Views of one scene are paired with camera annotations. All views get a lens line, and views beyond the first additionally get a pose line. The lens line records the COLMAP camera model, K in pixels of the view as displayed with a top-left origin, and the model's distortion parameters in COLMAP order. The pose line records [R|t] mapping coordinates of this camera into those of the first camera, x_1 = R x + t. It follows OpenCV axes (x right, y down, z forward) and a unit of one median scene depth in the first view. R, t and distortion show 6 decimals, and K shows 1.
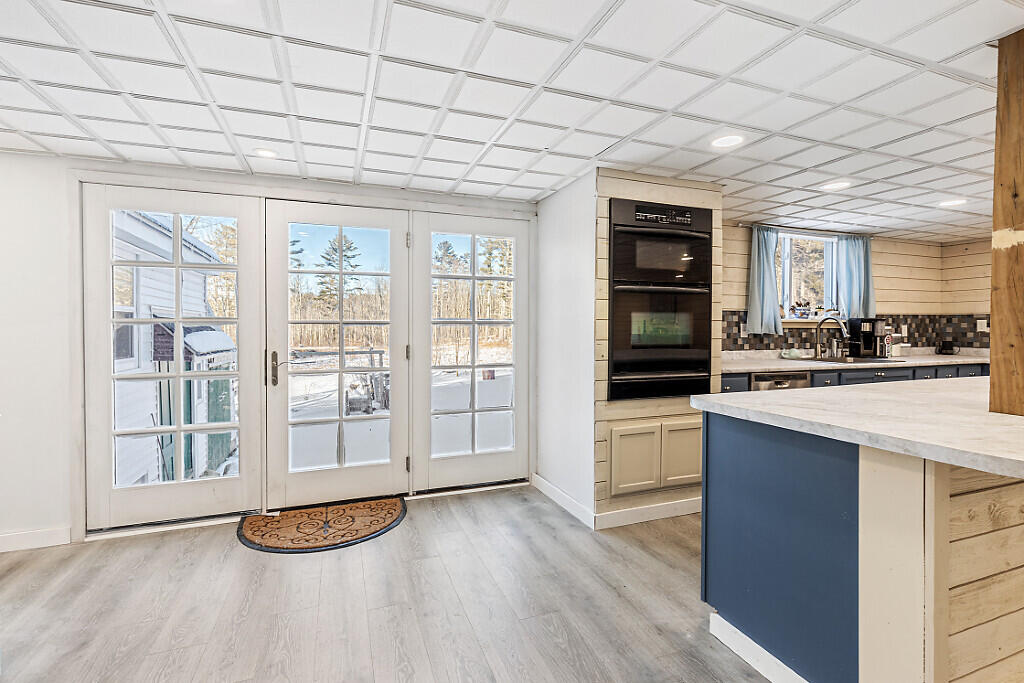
lens RADIAL K [[467.2, 0, 504.5], [0, 467.2, 326.9], [0, 0, 1]] dist [-0.005114, 0.001064]
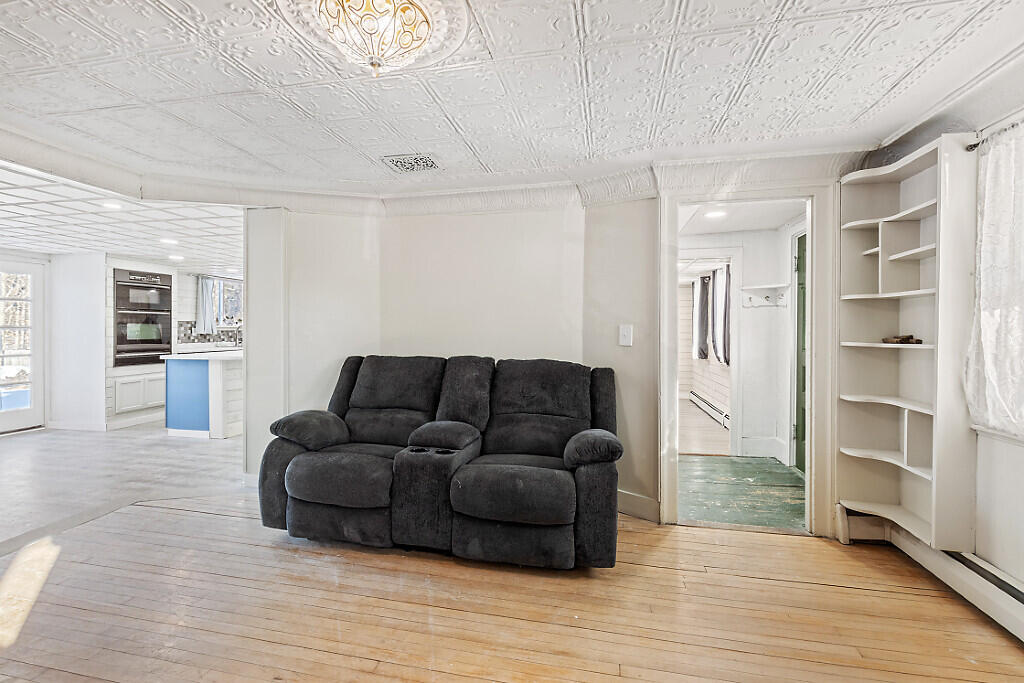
lens RADIAL K [[467.2, 0, 510.7], [0, 467.2, 334.9], [0, 0, 1]] dist [-0.005114, 0.001064]
pose [[0.523650, -0.011264, 0.851859, -0.522717], [-0.002282, 0.999890, 0.014624, -0.013918], [-0.851930, -0.009602, 0.523567, -1.341294]]
